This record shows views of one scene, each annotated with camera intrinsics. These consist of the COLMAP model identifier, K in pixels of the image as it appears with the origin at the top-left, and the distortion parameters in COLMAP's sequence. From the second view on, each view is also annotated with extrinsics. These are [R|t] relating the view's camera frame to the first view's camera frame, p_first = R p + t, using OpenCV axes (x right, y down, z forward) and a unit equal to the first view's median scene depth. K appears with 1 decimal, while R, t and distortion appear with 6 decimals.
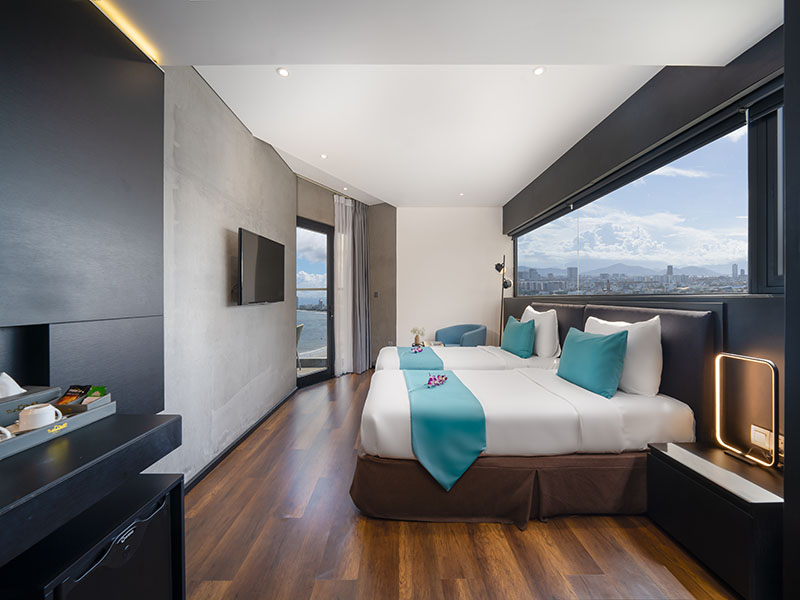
lens RADIAL K [[321.7, 0, 397.5], [0, 321.7, 293.9], [0, 0, 1]] dist [-0.012903, -0.000035]
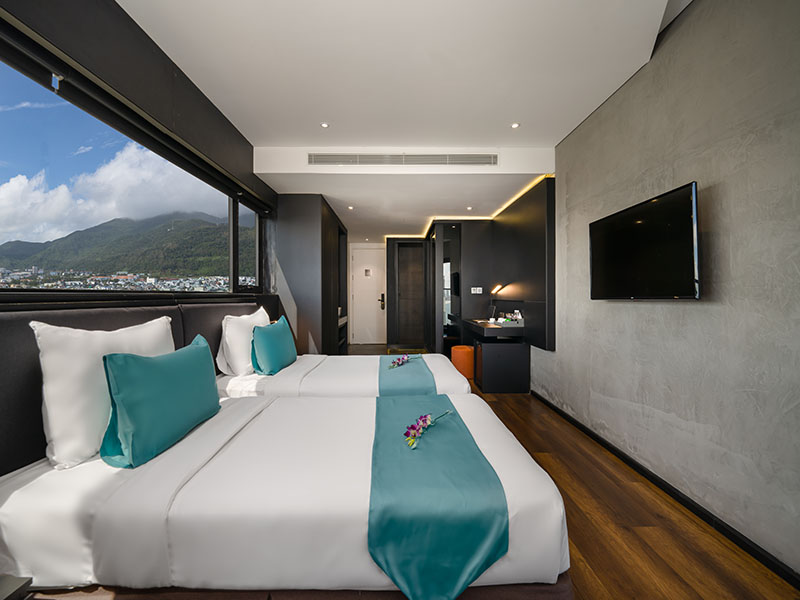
lens RADIAL K [[330.1, 0, 395.6], [0, 330.1, 301.5], [0, 0, 1]] dist [-0.002252, -0.000273]
pose [[-0.999958, 0.007485, -0.005381, 0.134306], [0.007456, 0.999958, 0.005403, 0.030077], [0.005422, 0.005363, -0.999971, 2.034042]]
